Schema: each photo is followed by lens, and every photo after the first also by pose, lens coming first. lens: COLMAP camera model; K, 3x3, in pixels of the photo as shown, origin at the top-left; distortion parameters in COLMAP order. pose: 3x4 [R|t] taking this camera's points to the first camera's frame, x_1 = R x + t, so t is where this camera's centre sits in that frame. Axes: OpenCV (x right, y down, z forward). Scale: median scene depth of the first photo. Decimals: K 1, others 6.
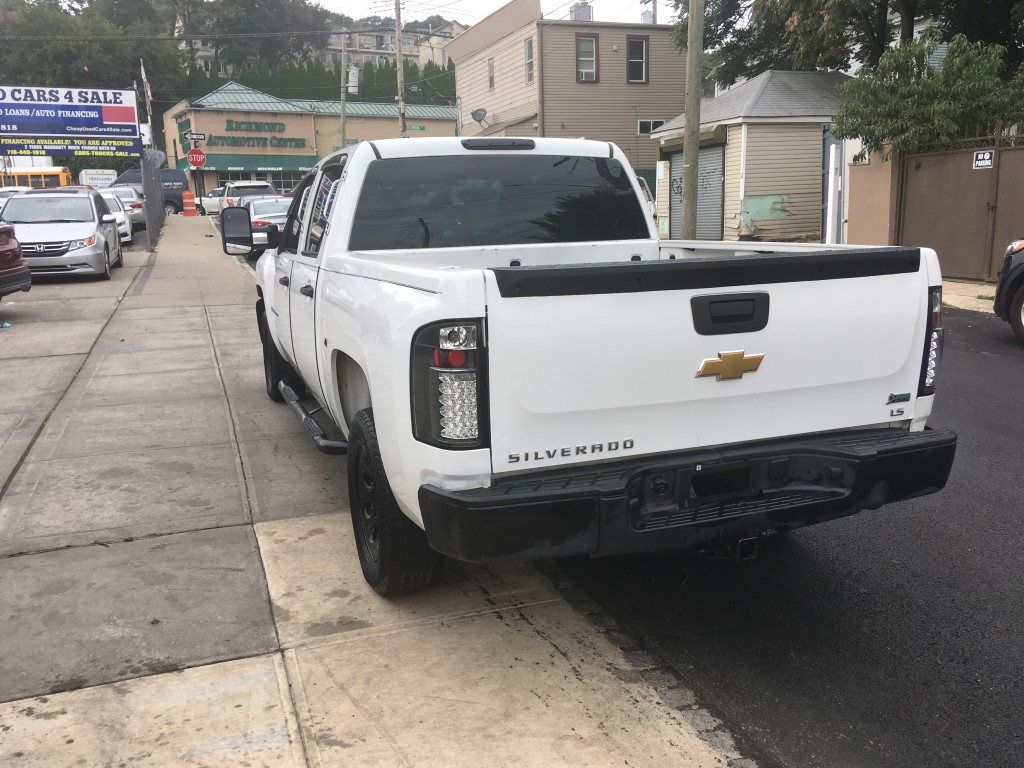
lens RADIAL K [[865.0, 0, 507.5], [0, 865.0, 374.2], [0, 0, 1]] dist [0.112802, -0.171298]
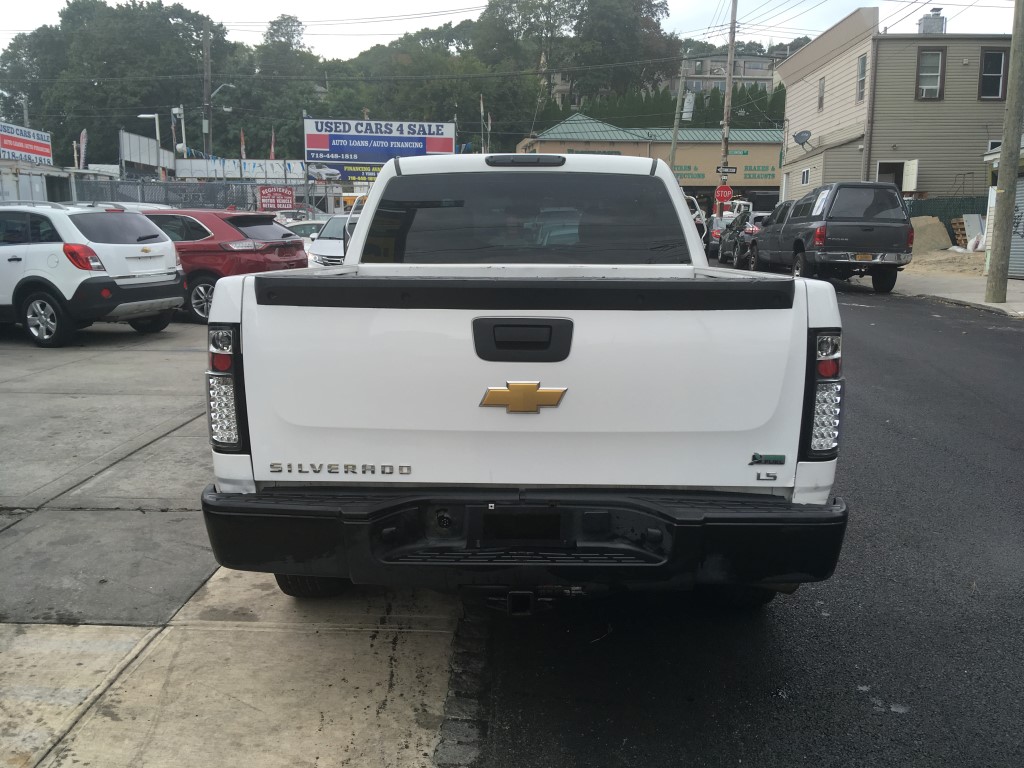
lens RADIAL K [[865.0, 0, 512.3], [0, 865.0, 381.6], [0, 0, 1]] dist [0.112802, -0.171298]
pose [[0.928412, 0.087775, -0.361035, 0.484638], [-0.095302, 0.995444, -0.003058, -0.019353], [0.359121, 0.037246, 0.932547, 0.133840]]
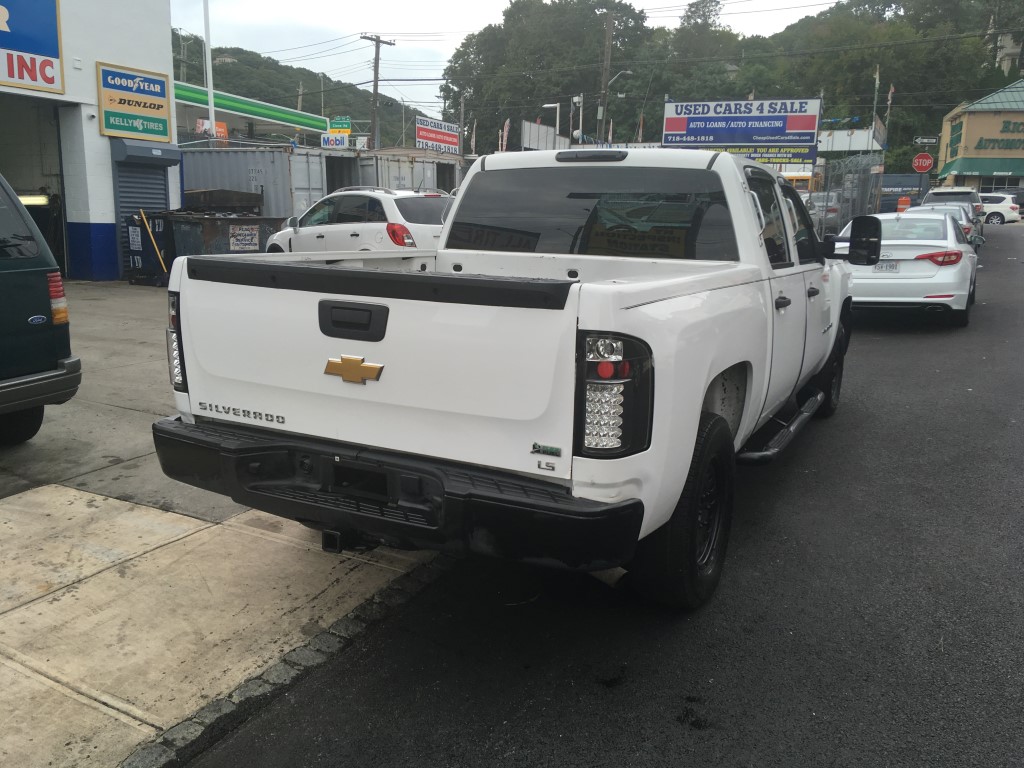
lens RADIAL K [[865.0, 0, 506.1], [0, 865.0, 374.4], [0, 0, 1]] dist [0.112802, -0.171298]
pose [[0.667786, 0.175819, -0.723291, 0.982681], [-0.178990, 0.981121, 0.073239, -0.098833], [0.722513, 0.080554, 0.686648, 0.346145]]
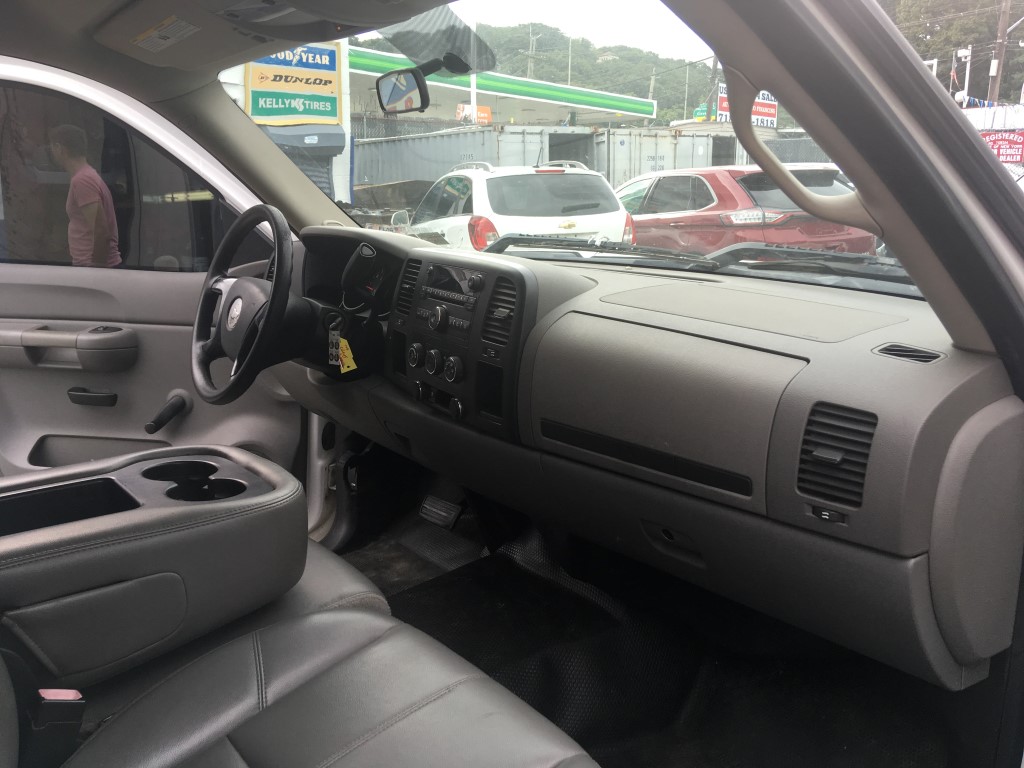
lens RADIAL K [[865.0, 0, 506.0], [0, 865.0, 378.7], [0, 0, 1]] dist [0.112802, -0.171298]
pose [[0.311499, 0.216106, -0.925347, 0.208543], [-0.187005, 0.968695, 0.163278, -0.356950], [0.931664, 0.122184, 0.342161, 1.863178]]
